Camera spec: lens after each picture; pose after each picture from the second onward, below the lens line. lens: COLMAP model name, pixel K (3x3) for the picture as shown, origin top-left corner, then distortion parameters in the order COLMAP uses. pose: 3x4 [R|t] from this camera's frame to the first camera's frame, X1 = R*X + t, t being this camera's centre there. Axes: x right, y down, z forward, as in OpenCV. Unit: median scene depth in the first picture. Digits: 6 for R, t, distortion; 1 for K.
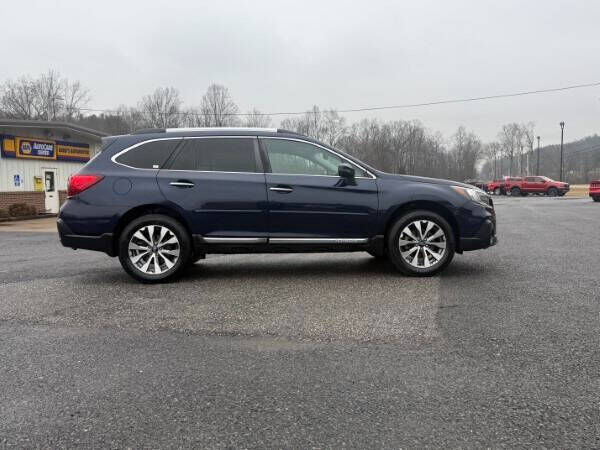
lens RADIAL K [[515.9, 0, 300.0], [0, 515.9, 225.0], [0, 0, 1]] dist [-0.005962, -0.010550]
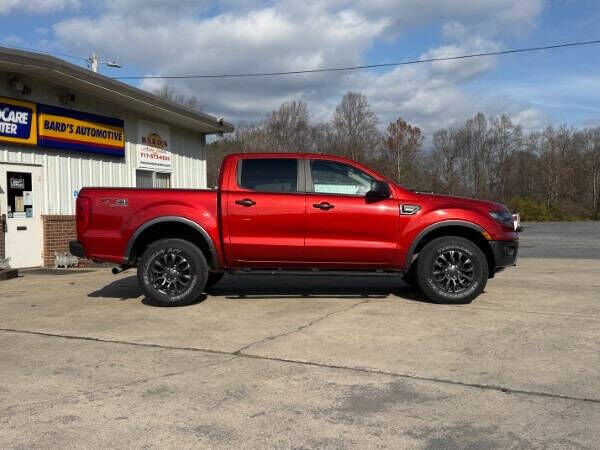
lens RADIAL K [[515.9, 0, 300.0], [0, 515.9, 225.0], [0, 0, 1]] dist [-0.005962, -0.010550]
pose [[0.971399, 0.006922, -0.237354, -0.047188], [-0.021083, 0.998142, -0.057173, -0.012283], [0.236517, 0.060542, 0.969739, 0.199511]]
